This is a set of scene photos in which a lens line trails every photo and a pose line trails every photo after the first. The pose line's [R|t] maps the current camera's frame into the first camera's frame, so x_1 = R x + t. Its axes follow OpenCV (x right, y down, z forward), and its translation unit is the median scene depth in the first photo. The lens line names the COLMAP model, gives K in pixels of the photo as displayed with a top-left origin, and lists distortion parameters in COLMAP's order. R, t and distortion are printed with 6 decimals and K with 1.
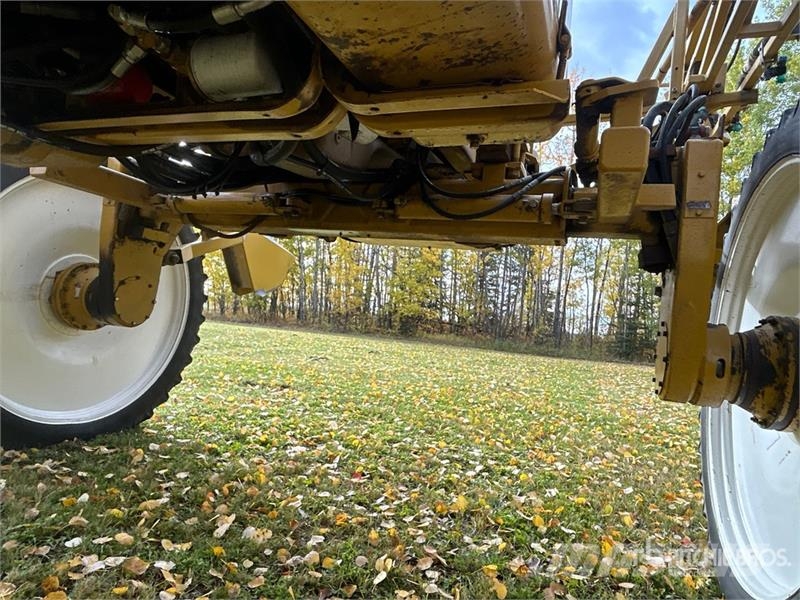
lens RADIAL K [[553.7, 0, 375.4], [0, 553.7, 316.1], [0, 0, 1]] dist [0.013083, -0.007877]
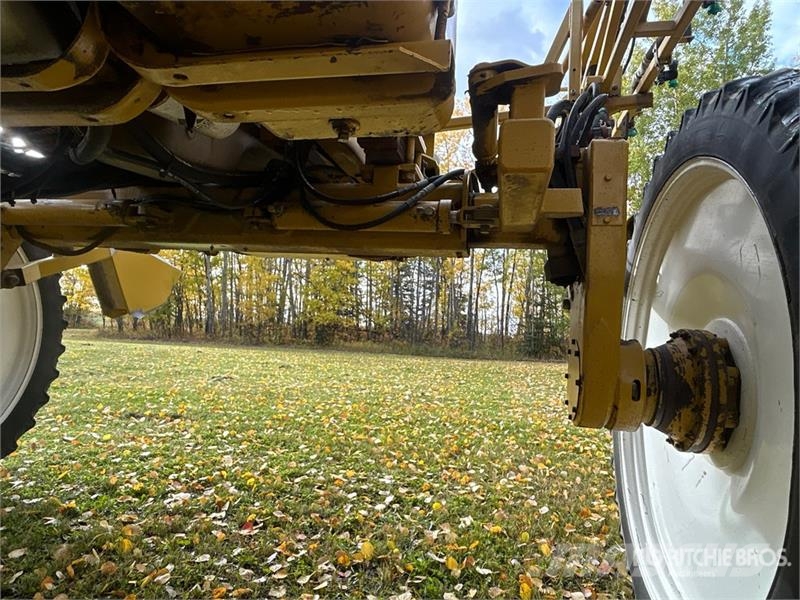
lens RADIAL K [[553.7, 0, 375.4], [0, 553.7, 316.1], [0, 0, 1]] dist [0.013083, -0.007877]
pose [[0.988591, -0.034902, 0.146528, 0.044746], [0.036651, 0.999285, -0.009255, -0.022091], [-0.146101, 0.014519, 0.989163, 0.102708]]
